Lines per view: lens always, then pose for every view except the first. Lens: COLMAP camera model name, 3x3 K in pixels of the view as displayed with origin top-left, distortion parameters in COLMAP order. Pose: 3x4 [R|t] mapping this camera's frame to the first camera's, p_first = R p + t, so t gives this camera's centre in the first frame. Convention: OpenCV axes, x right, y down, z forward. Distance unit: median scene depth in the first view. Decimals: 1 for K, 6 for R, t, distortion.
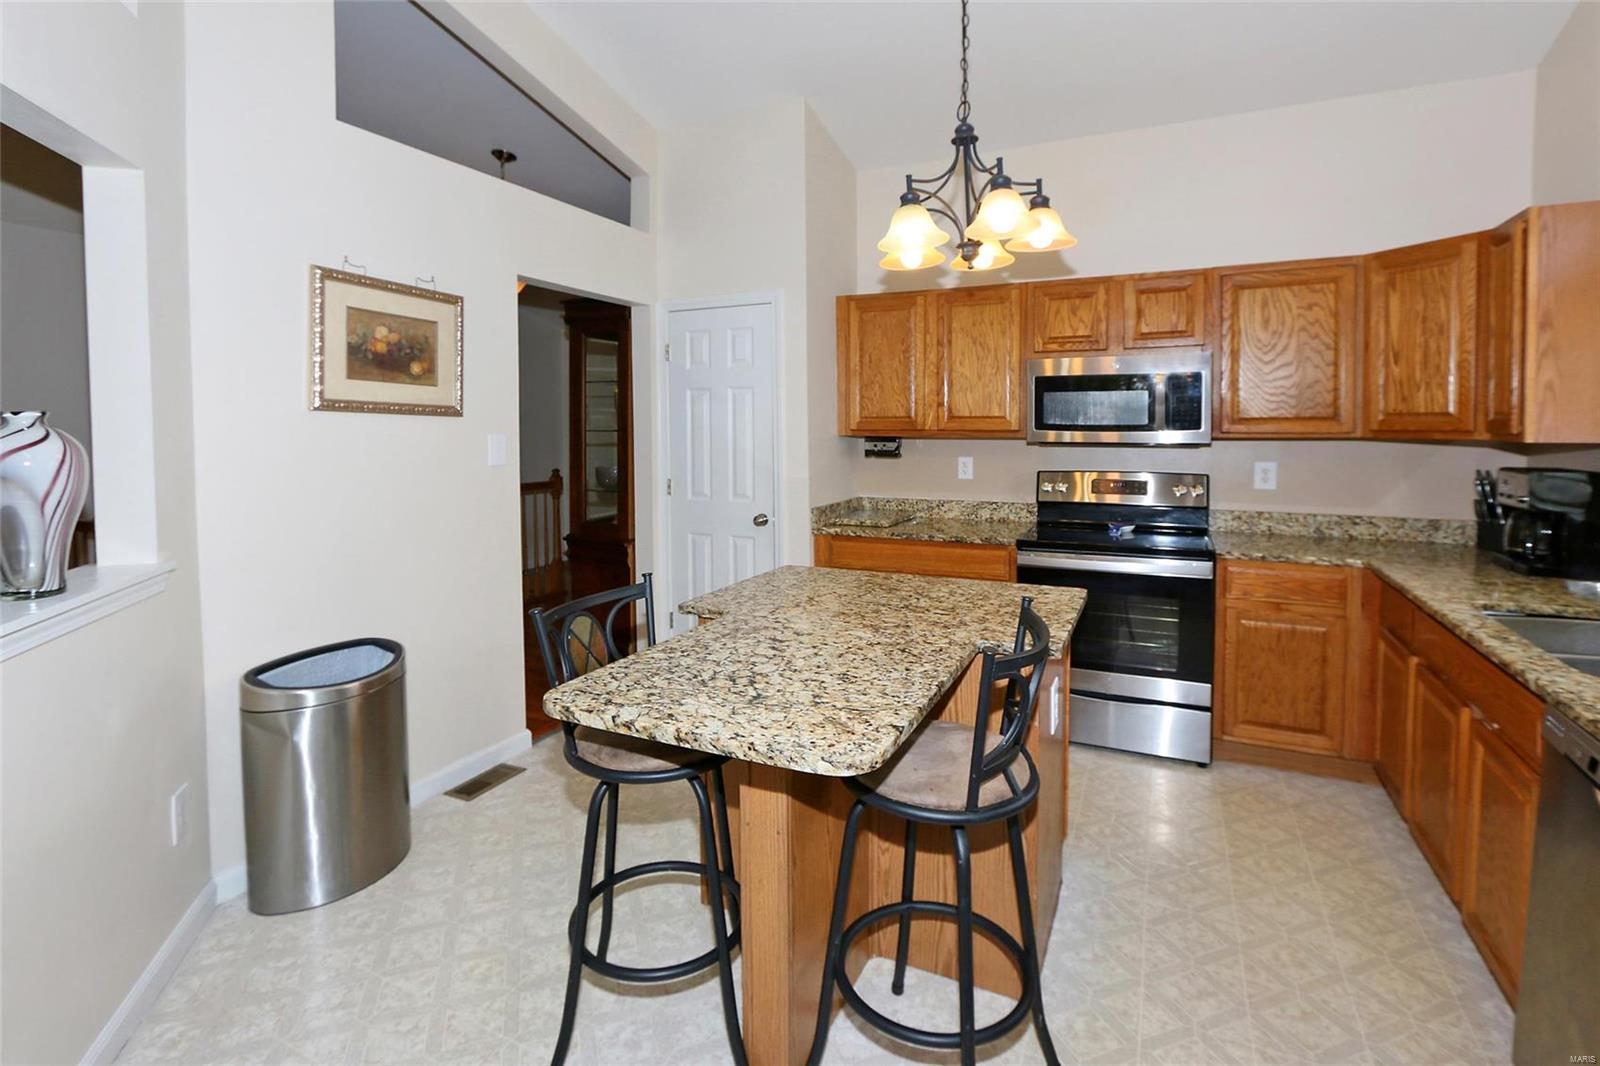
lens RADIAL K [[754.1, 0, 812.4], [0, 754.1, 531.4], [0, 0, 1]] dist [-0.018720, 0.003597]
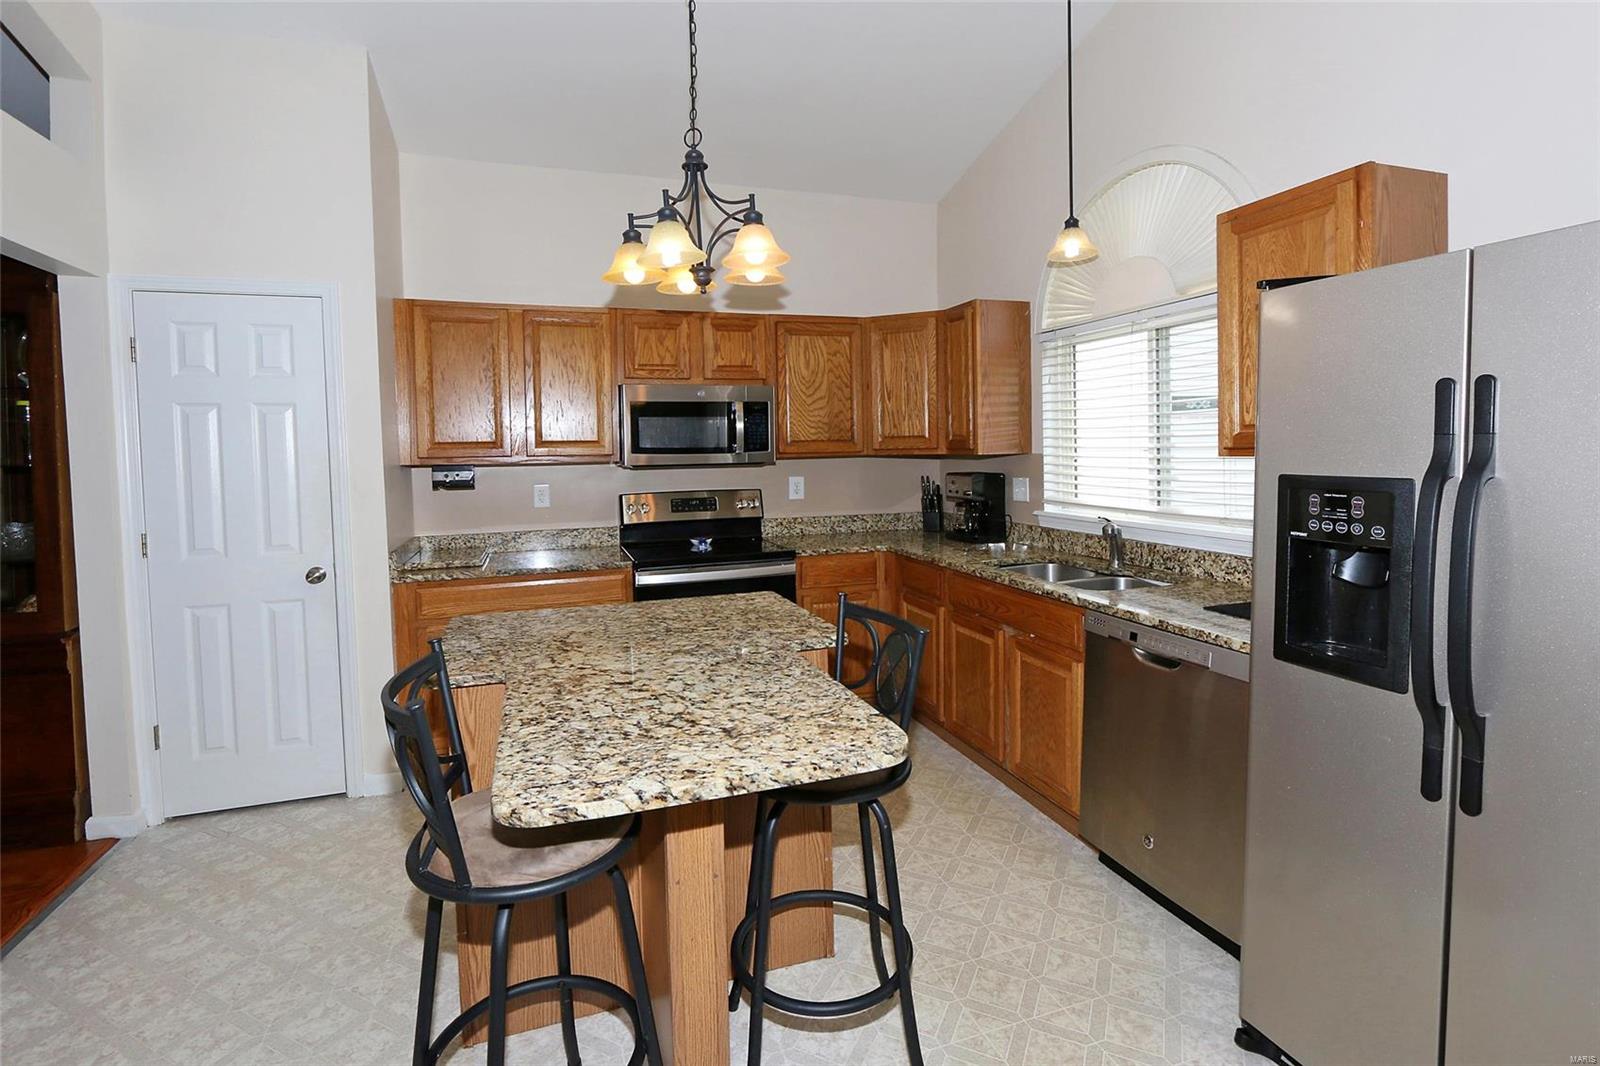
lens RADIAL K [[754.1, 0, 799.6], [0, 754.1, 558.7], [0, 0, 1]] dist [-0.018720, 0.003597]
pose [[0.712406, -0.108674, 0.693302, -0.350031], [0.112634, 0.992836, 0.039889, -0.010053], [-0.692670, 0.049672, 0.719543, 0.142781]]
